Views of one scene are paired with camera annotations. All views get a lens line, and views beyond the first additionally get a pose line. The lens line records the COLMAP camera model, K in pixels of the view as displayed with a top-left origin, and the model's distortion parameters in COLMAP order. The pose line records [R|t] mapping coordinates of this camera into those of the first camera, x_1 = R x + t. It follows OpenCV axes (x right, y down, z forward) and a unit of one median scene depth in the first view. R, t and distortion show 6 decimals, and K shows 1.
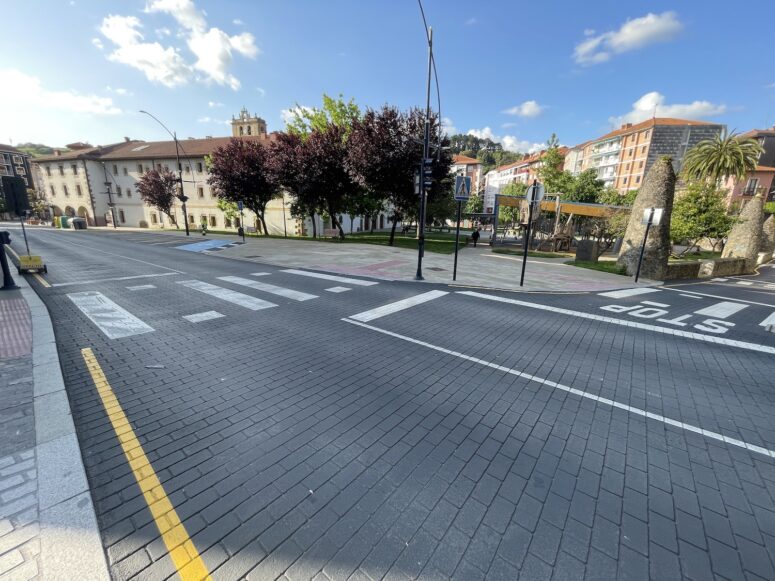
lens RADIAL K [[319.1, 0, 387.5], [0, 319.1, 290.5], [0, 0, 1]] dist [-0.000818, -0.000671]
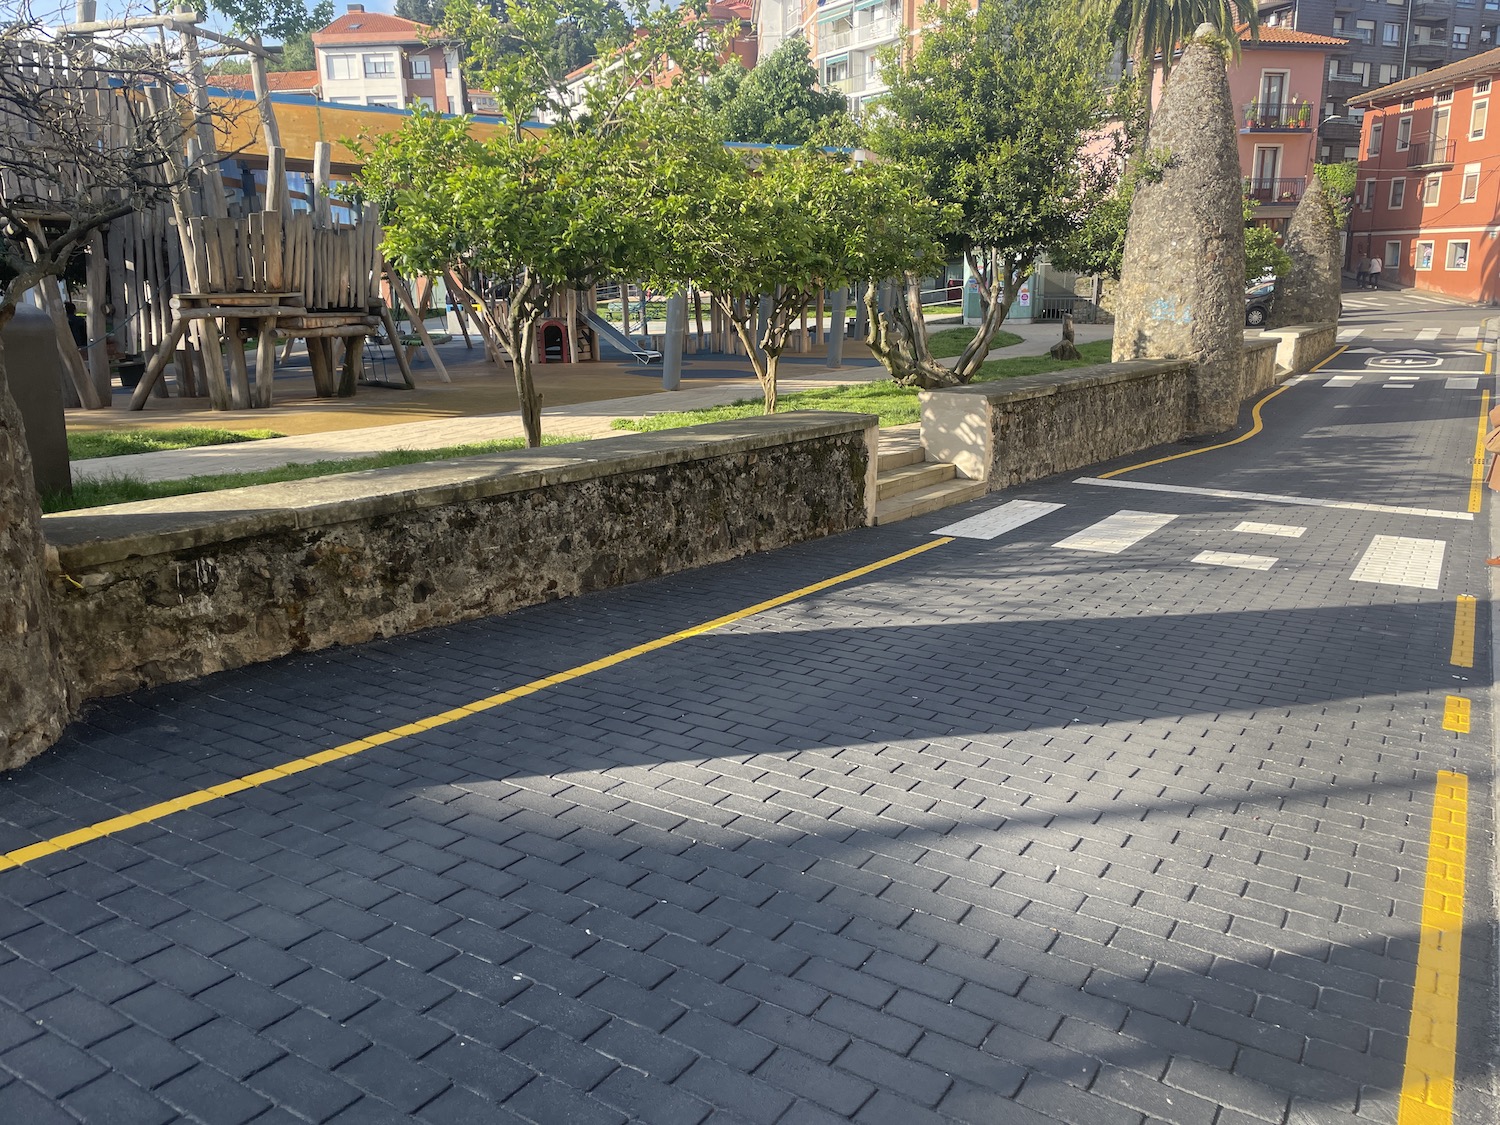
lens RADIAL K [[1136.2, 0, 751.8], [0, 1136.2, 535.0], [0, 0, 1]] dist [0.108228, -0.145679]
pose [[0.923942, -0.129567, 0.359921, 0.343413], [0.131680, 0.991115, 0.018757, -0.024243], [-0.359153, 0.030064, 0.932794, 0.249844]]
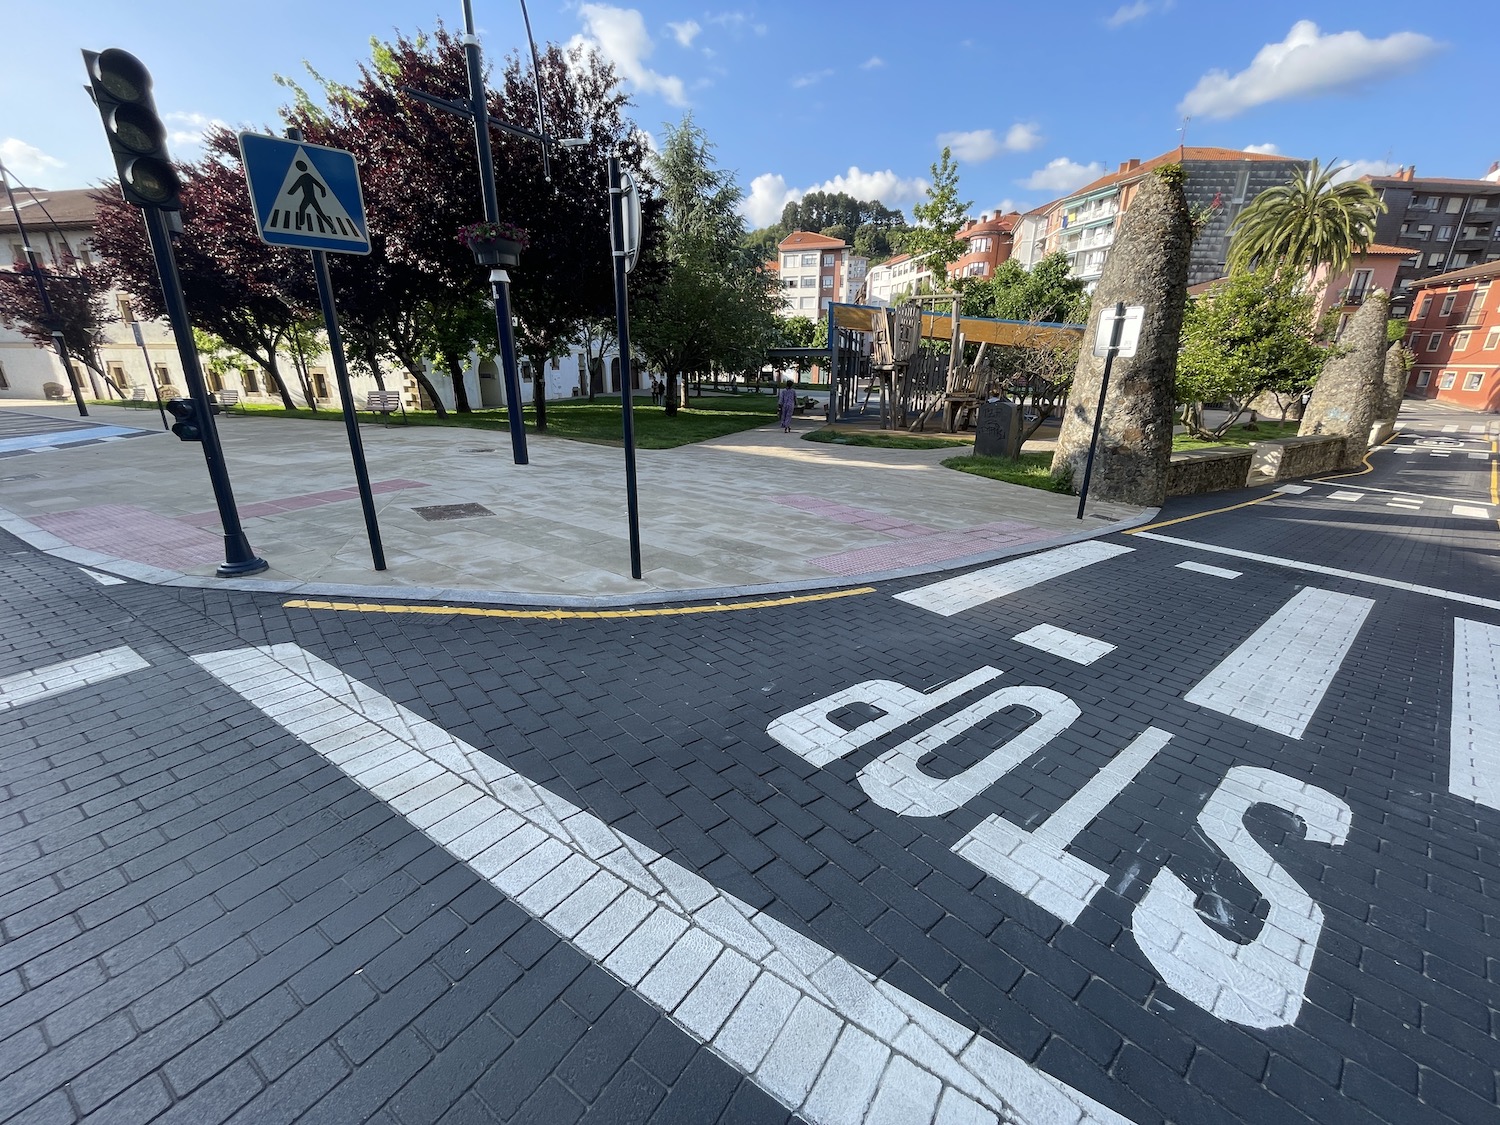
lens RADIAL K [[617.7, 0, 750.0], [0, 617.7, 562.5], [0, 0, 1]] dist [-0.000818, -0.000671]
pose [[0.995424, -0.045690, 0.083920, 0.107080], [0.038630, 0.995725, 0.083902, -0.015482], [-0.087395, -0.080277, 0.992934, 0.102638]]
